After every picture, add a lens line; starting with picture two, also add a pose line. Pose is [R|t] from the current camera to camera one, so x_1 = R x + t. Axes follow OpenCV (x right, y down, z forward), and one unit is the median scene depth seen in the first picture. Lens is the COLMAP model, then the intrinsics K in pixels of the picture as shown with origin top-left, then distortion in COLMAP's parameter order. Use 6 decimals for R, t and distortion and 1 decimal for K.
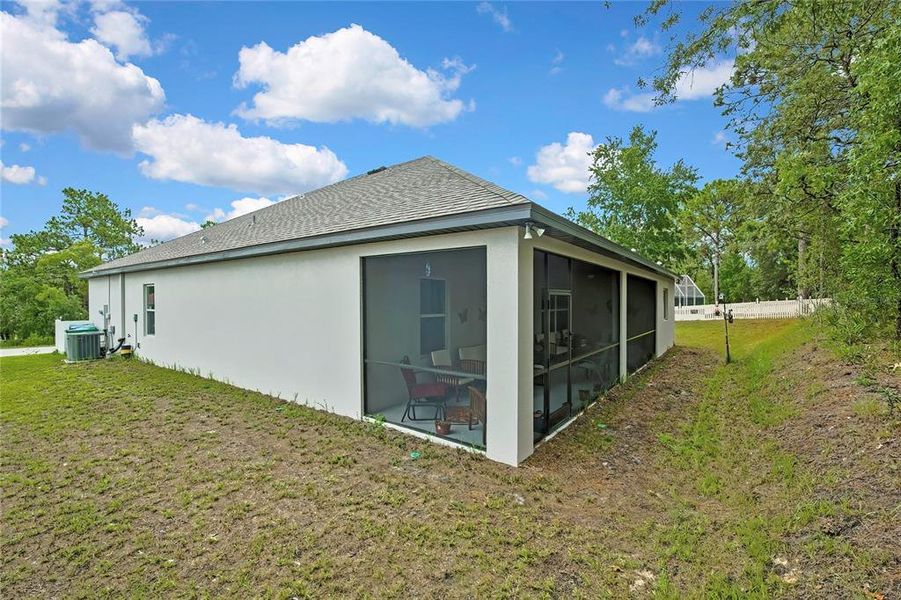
lens RADIAL K [[405.1, 0, 453.2], [0, 405.1, 303.5], [0, 0, 1]] dist [-0.013336, 0.000723]
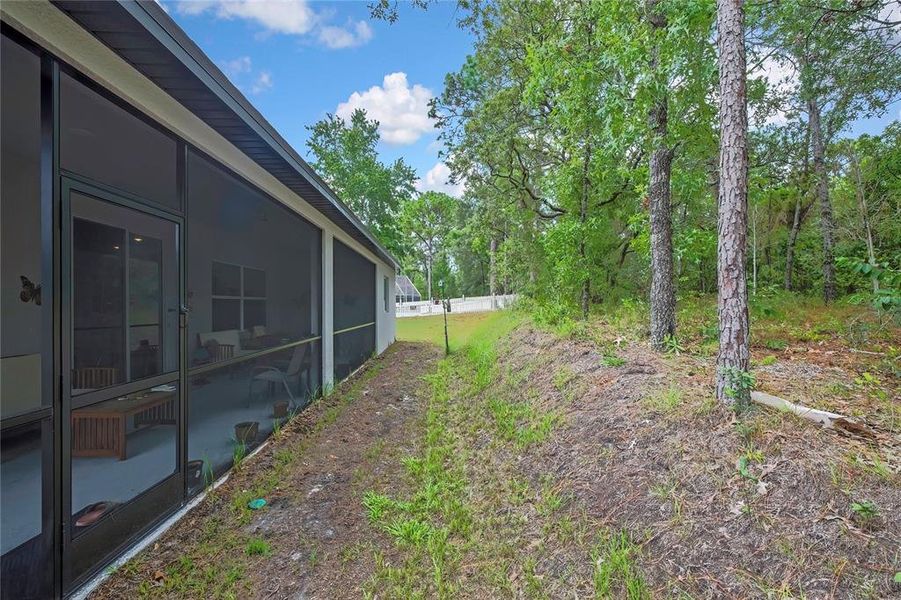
lens RADIAL K [[405.1, 0, 453.2], [0, 405.1, 303.5], [0, 0, 1]] dist [-0.013336, 0.000723]
pose [[0.801234, -0.000679, 0.598351, 0.066843], [0.007117, 0.999939, -0.008396, 0.018078], [-0.598309, 0.010985, 0.801190, 0.119737]]
